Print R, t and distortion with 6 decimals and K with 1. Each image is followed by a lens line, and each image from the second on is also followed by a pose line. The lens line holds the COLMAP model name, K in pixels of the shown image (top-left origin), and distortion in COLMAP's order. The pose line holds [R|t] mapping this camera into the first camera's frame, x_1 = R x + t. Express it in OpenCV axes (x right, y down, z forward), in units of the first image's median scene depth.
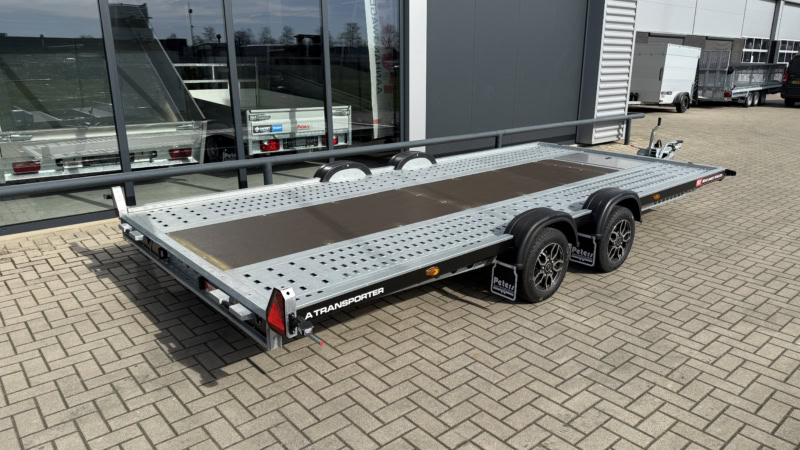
lens RADIAL K [[556.5, 0, 400.0], [0, 556.5, 225.0], [0, 0, 1]] dist [0.160564, -0.252390]
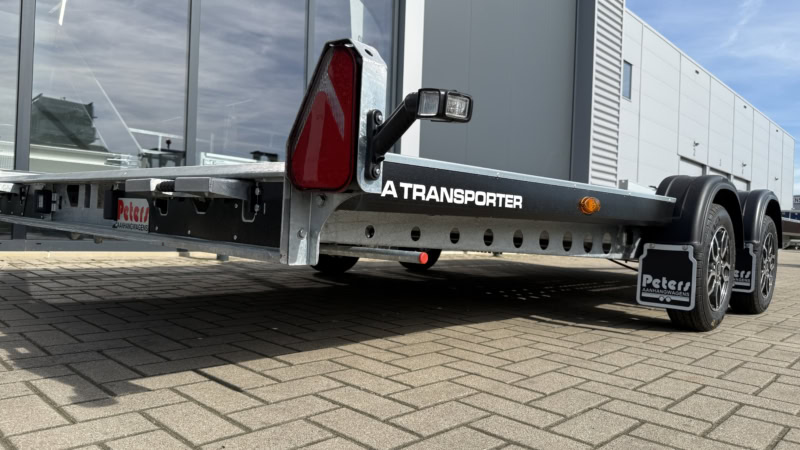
lens RADIAL K [[559.4, 0, 391.6], [0, 559.4, 221.4], [0, 0, 1]] dist [0.103651, -0.143176]
pose [[0.994951, 0.041314, 0.091459, -0.112474], [-0.013097, 0.956991, -0.289821, 0.169250], [-0.099500, 0.287160, 0.952701, 0.368698]]
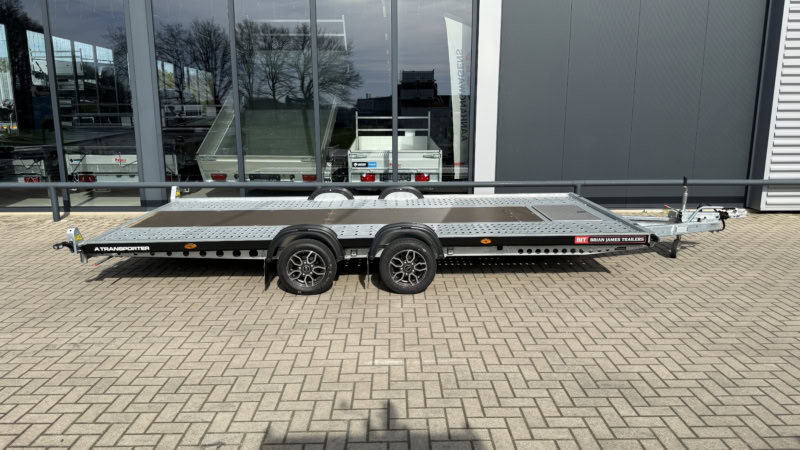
lens RADIAL K [[559.6, 0, 398.1], [0, 559.6, 221.6], [0, 0, 1]] dist [0.125027, -0.199515]
pose [[0.762697, 0.118065, -0.635889, 1.029645], [-0.174274, 0.984347, -0.026264, -0.029972], [0.622834, 0.130851, 0.771334, 0.087526]]
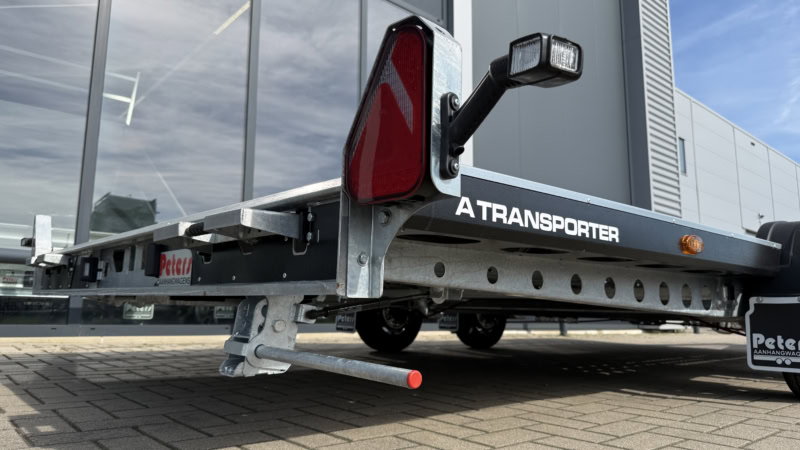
lens RADIAL K [[563.4, 0, 400.0], [0, 563.4, 225.0], [0, 0, 1]] dist [0.064829, -0.091187]
pose [[0.999855, 0.013491, 0.010397, -0.116889], [-0.007763, 0.904294, -0.426839, 0.177196], [-0.015160, 0.426697, 0.904268, 0.411857]]
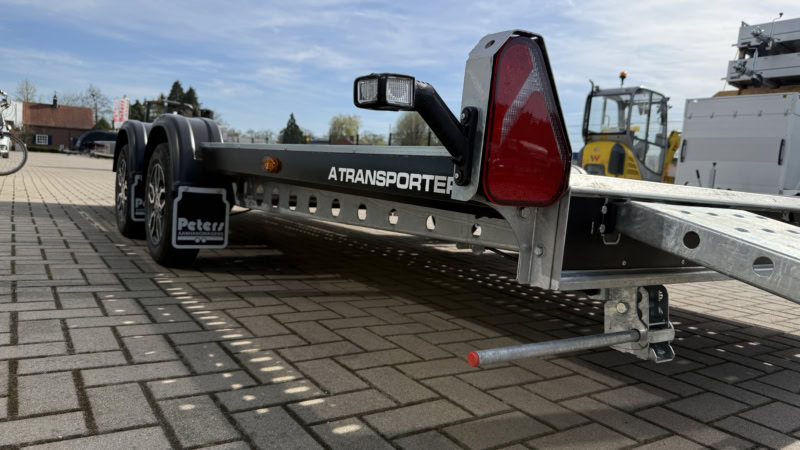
lens RADIAL K [[559.4, 0, 391.6], [0, 559.4, 221.4], [0, 0, 1]] dist [0.103651, -0.143176]
pose [[-0.115170, 0.069315, -0.990925, 0.185062], [-0.374183, 0.921054, 0.107917, 0.073573], [0.920175, 0.383216, -0.080141, 0.635189]]
